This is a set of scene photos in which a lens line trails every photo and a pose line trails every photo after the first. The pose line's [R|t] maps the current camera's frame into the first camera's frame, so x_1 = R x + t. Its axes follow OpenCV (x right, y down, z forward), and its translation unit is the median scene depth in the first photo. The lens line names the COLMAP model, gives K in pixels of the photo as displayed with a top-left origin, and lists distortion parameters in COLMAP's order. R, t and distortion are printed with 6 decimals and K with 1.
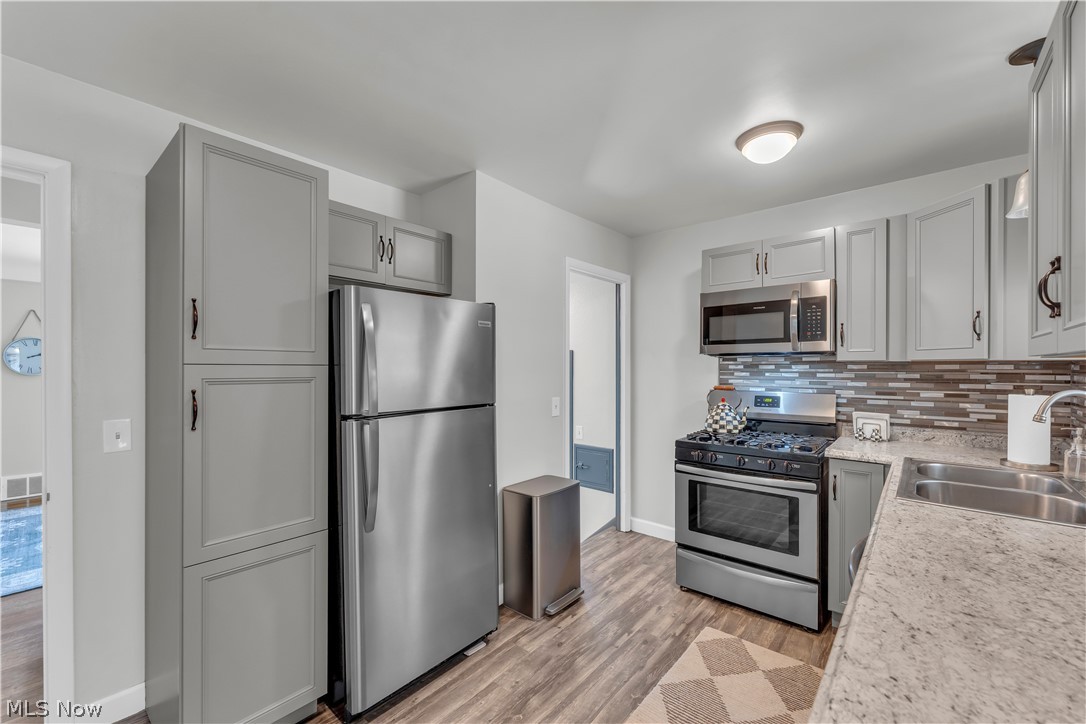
lens RADIAL K [[440.2, 0, 537.5], [0, 440.2, 368.3], [0, 0, 1]] dist [-0.000917, -0.000043]
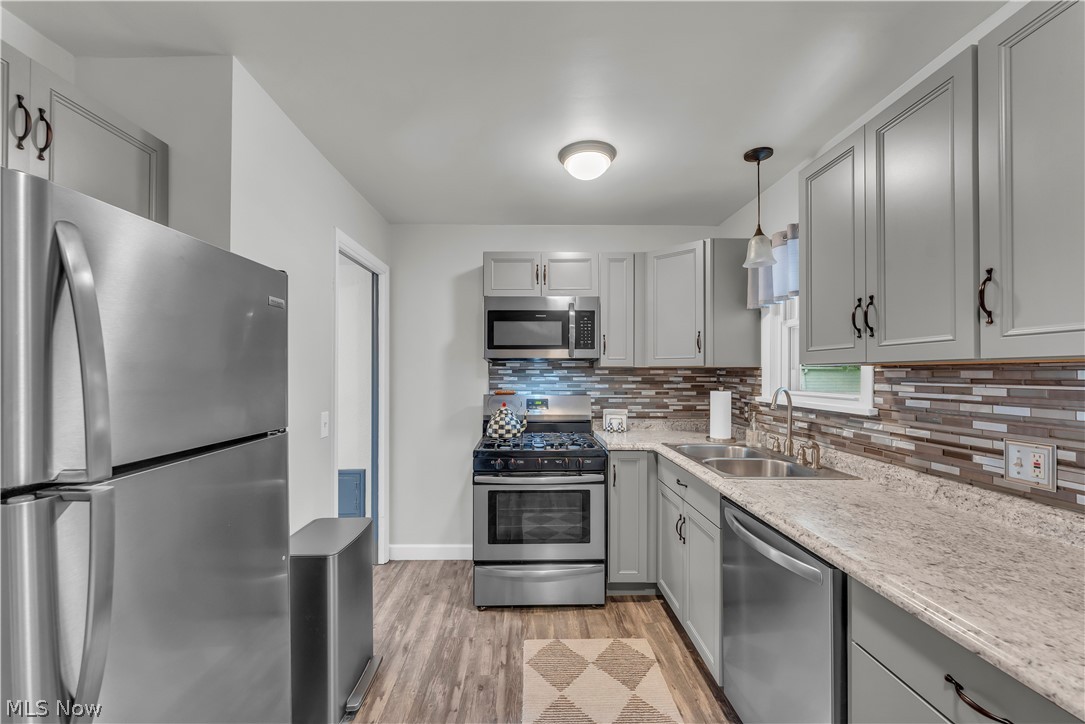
lens RADIAL K [[438.1, 0, 538.8], [0, 438.1, 369.8], [0, 0, 1]] dist [0.000870, -0.000112]
pose [[0.746797, 0.003883, 0.665040, -0.212707], [0.000971, 0.999976, -0.006929, -0.000352], [-0.665051, 0.005820, 0.746775, 0.233633]]
